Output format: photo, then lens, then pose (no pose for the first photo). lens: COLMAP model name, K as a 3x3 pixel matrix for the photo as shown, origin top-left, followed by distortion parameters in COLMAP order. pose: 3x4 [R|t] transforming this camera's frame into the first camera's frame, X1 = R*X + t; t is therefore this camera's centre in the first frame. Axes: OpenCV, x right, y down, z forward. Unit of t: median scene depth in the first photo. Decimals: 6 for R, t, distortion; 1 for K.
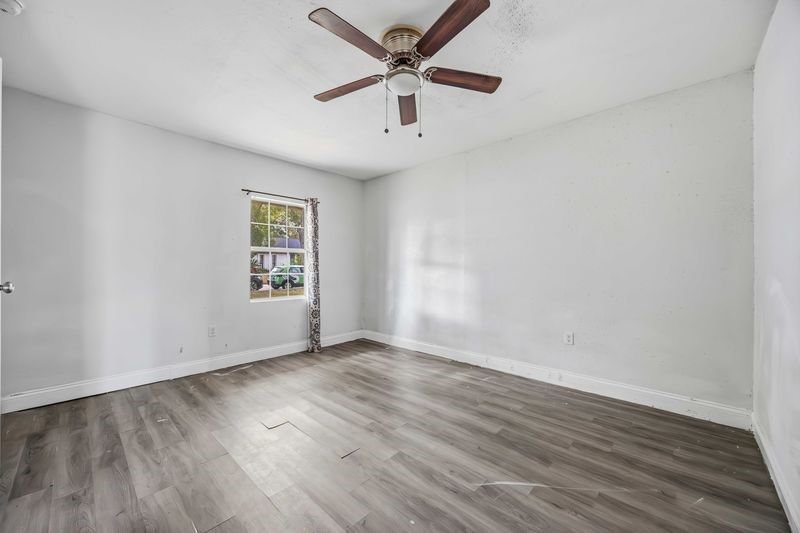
lens RADIAL K [[308.5, 0, 406.7], [0, 308.5, 267.7], [0, 0, 1]] dist [0.010401, 0.000124]
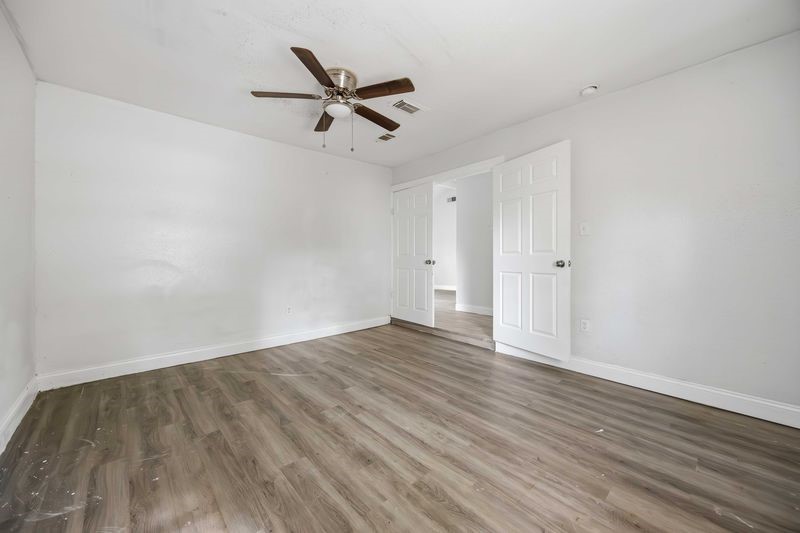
lens RADIAL K [[308.5, 0, 401.4], [0, 308.5, 261.9], [0, 0, 1]] dist [0.010401, 0.000124]
pose [[-0.996095, -0.000477, 0.088287, -0.287494], [0.000655, 0.999918, 0.012792, 0.019285], [-0.088286, 0.012800, -0.996013, 1.678717]]
